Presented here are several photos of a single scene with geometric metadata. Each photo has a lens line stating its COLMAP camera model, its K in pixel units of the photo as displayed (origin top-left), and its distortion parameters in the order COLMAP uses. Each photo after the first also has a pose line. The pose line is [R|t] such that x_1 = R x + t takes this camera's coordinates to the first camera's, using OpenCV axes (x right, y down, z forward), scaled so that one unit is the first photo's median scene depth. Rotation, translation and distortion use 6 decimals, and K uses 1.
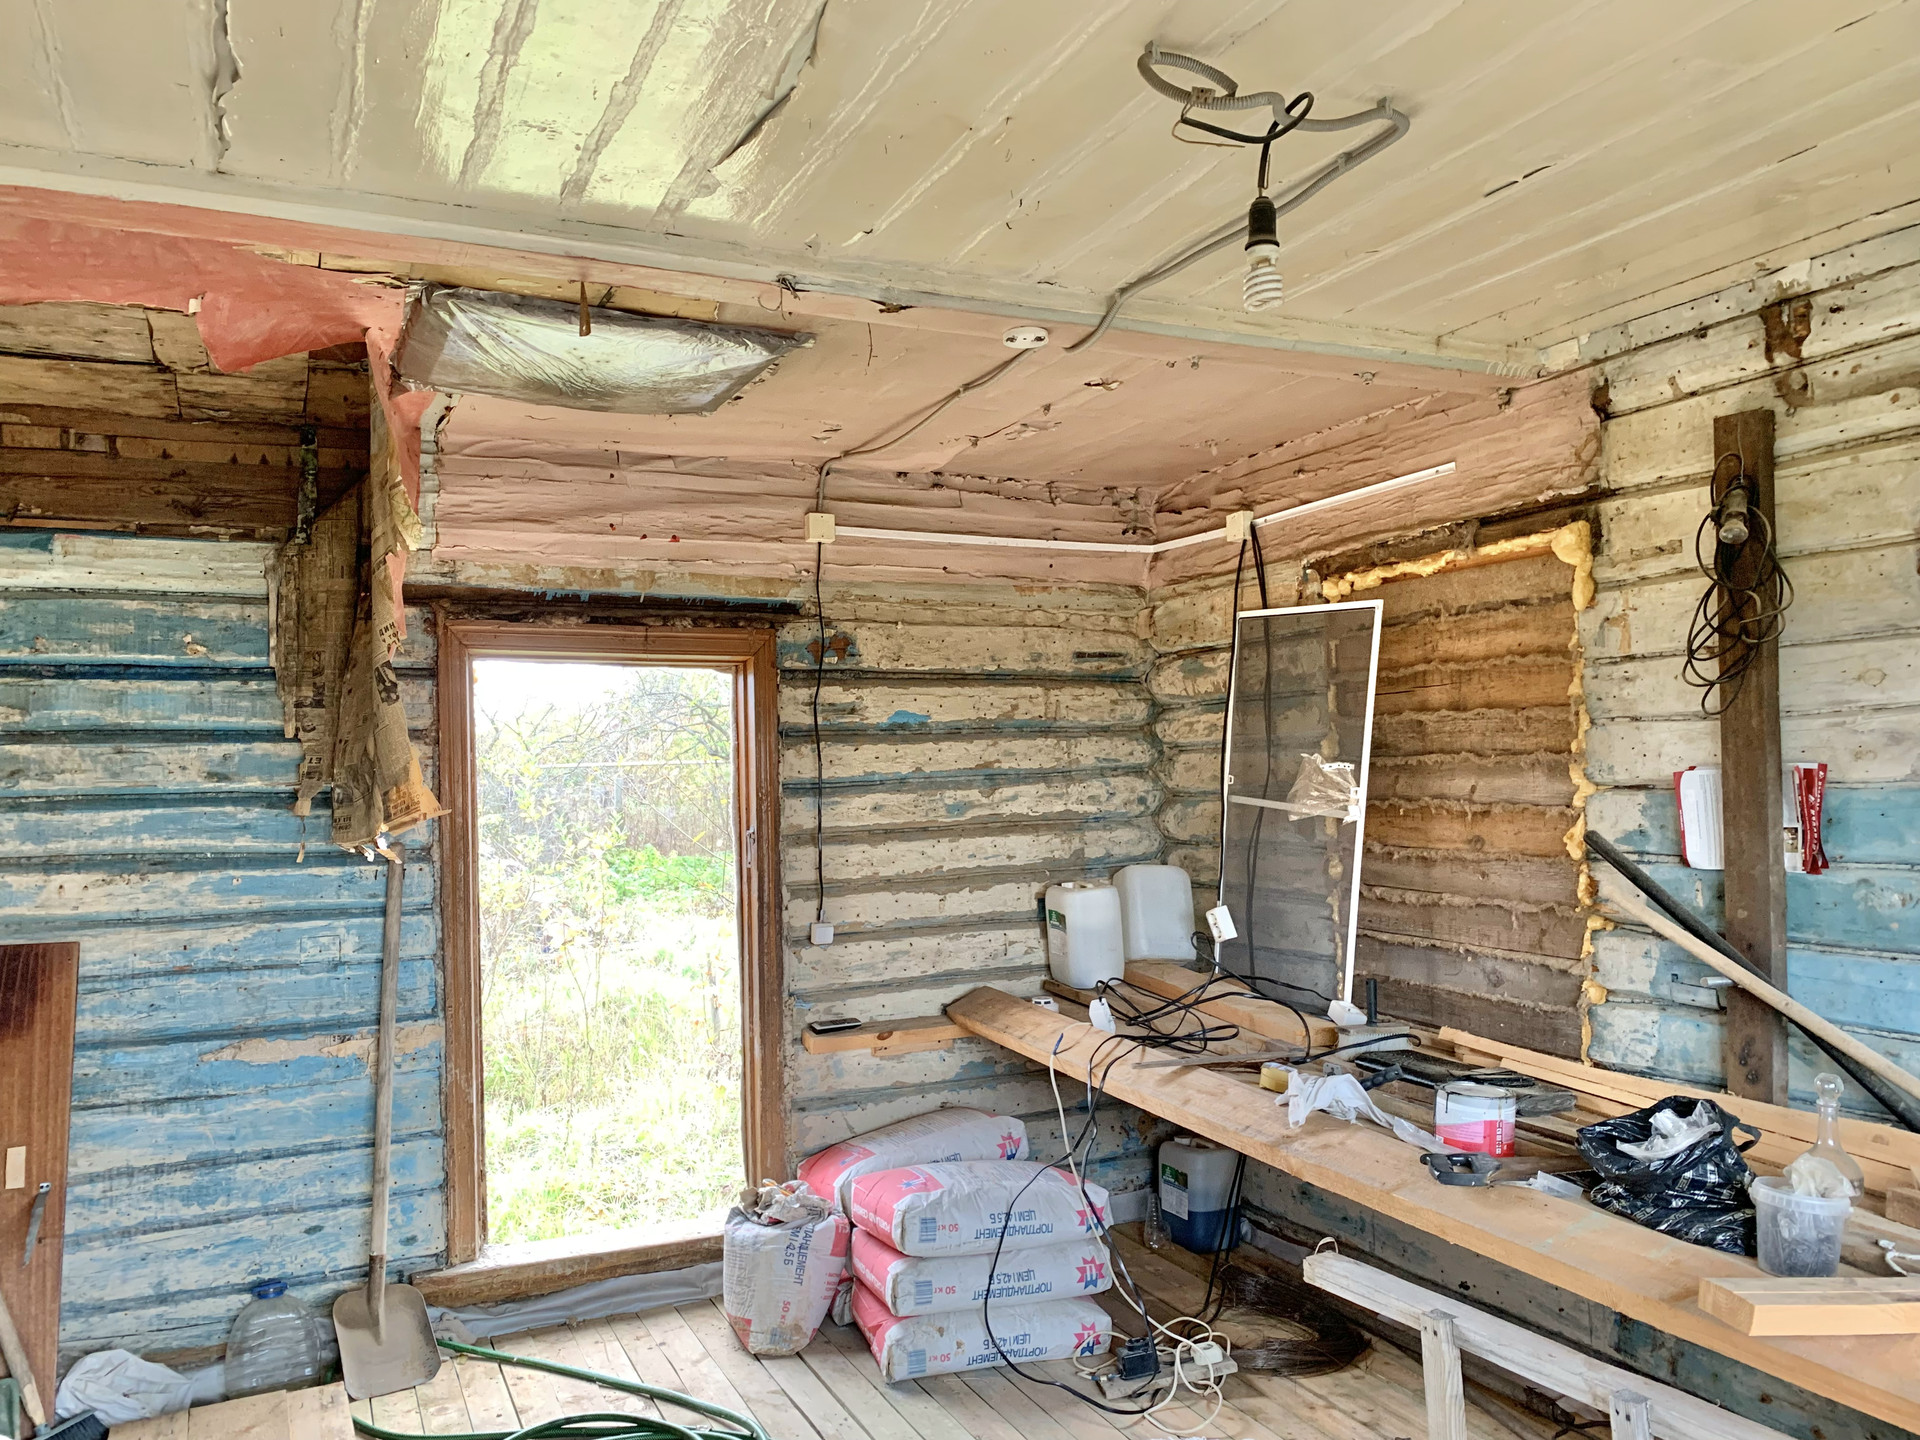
lens RADIAL K [[1470.1, 0, 933.2], [0, 1470.1, 723.9], [0, 0, 1]] dist [0.008999, 0.010344]
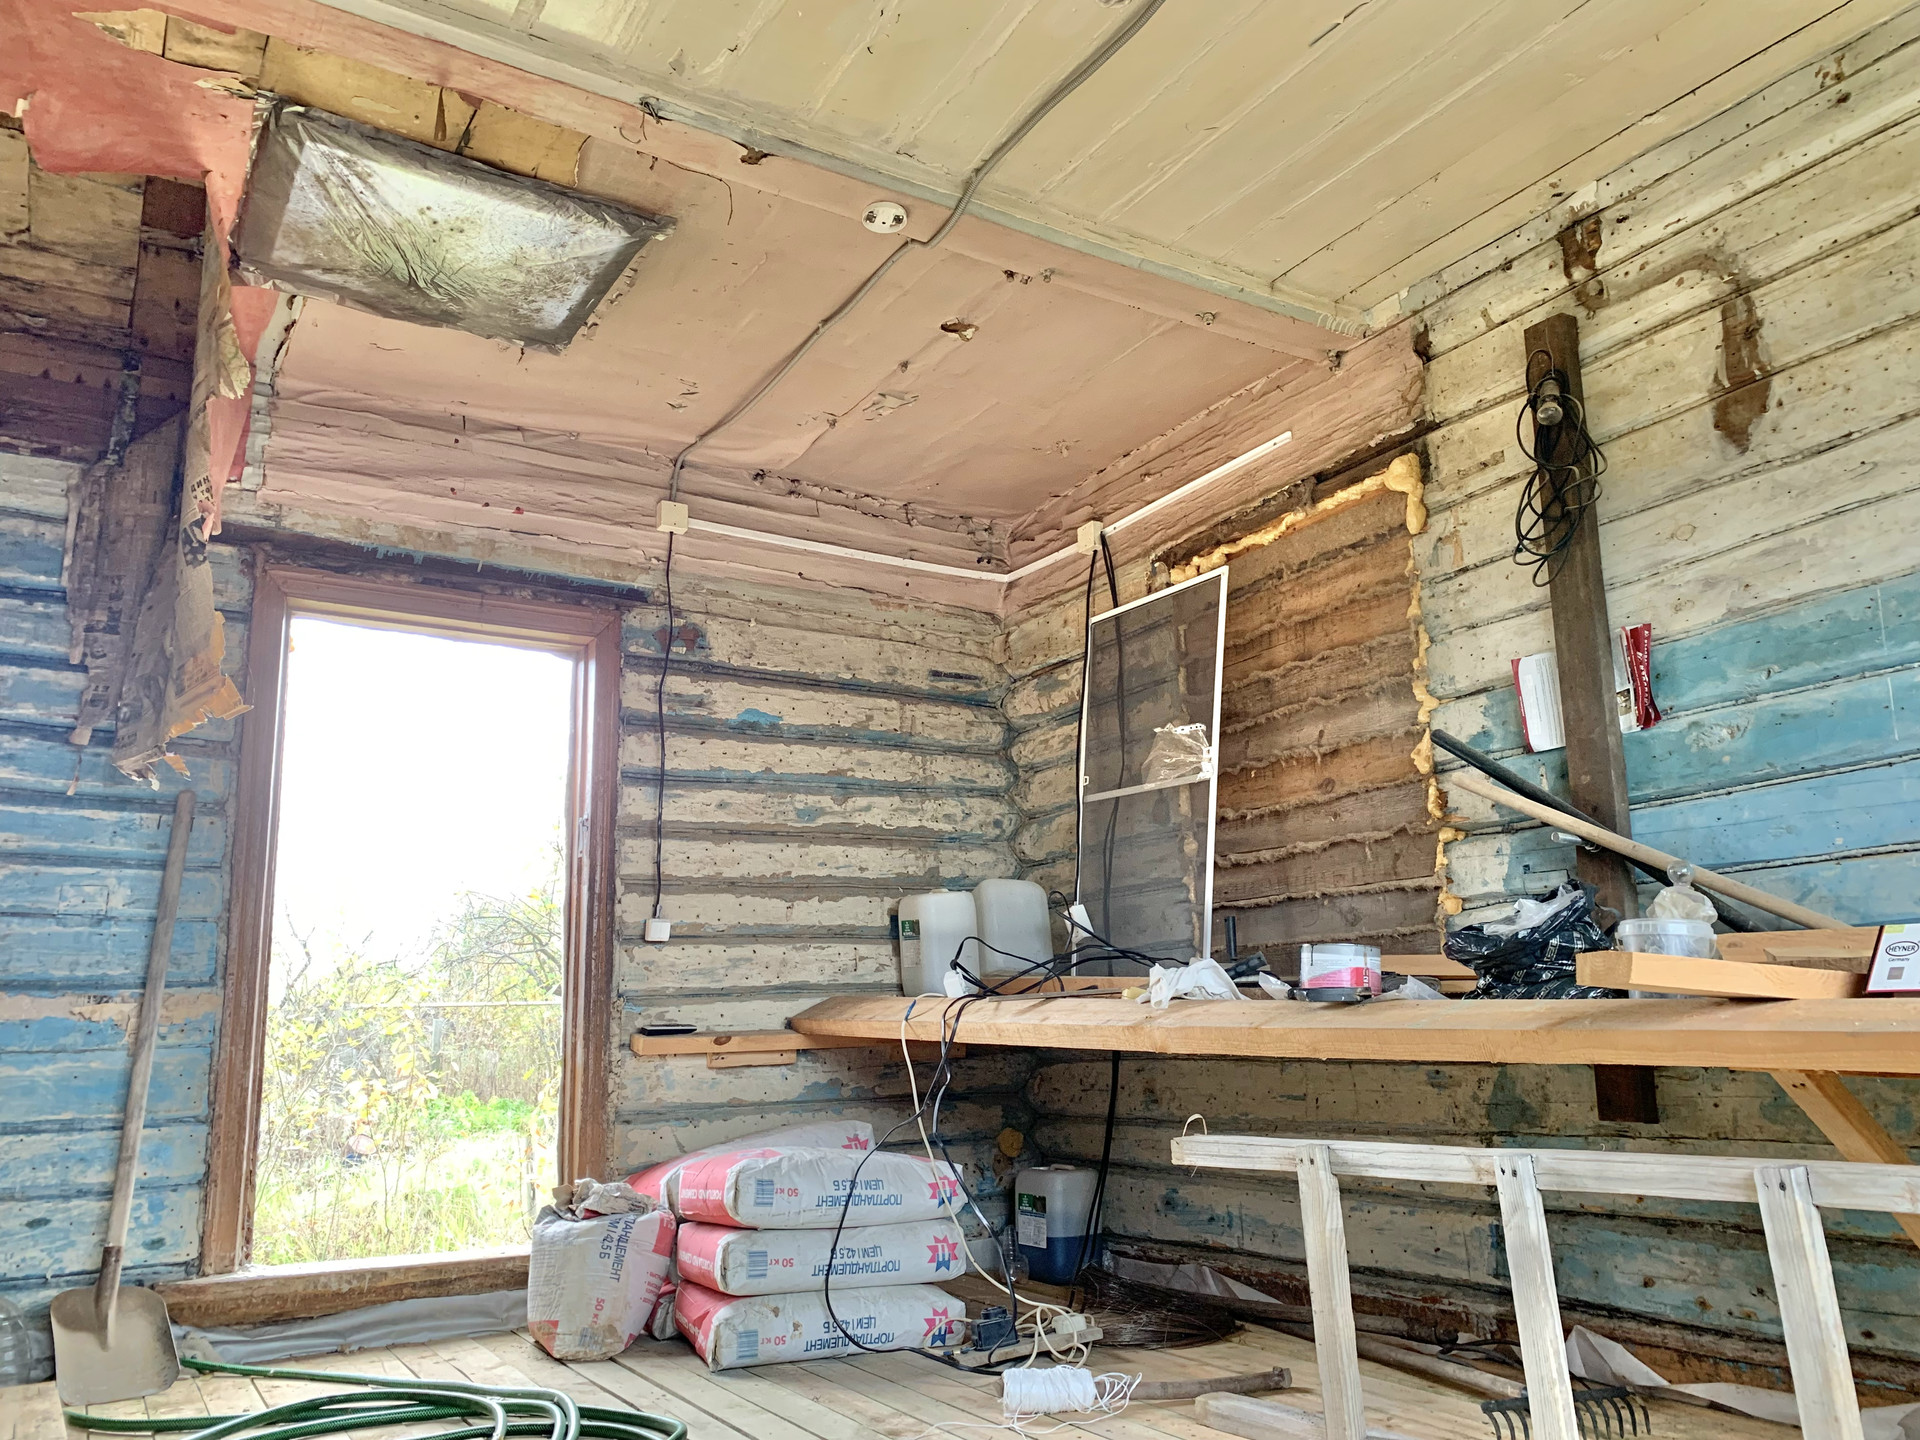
lens RADIAL K [[1475.0, 0, 960.0], [0, 1475.0, 720.0], [0, 0, 1]] dist [0.025660, -0.016651]
pose [[0.992919, 0.024001, 0.116346, 0.002900], [-0.001354, 0.981601, -0.190940, 0.218945], [-0.118788, 0.189430, 0.974682, 0.041515]]
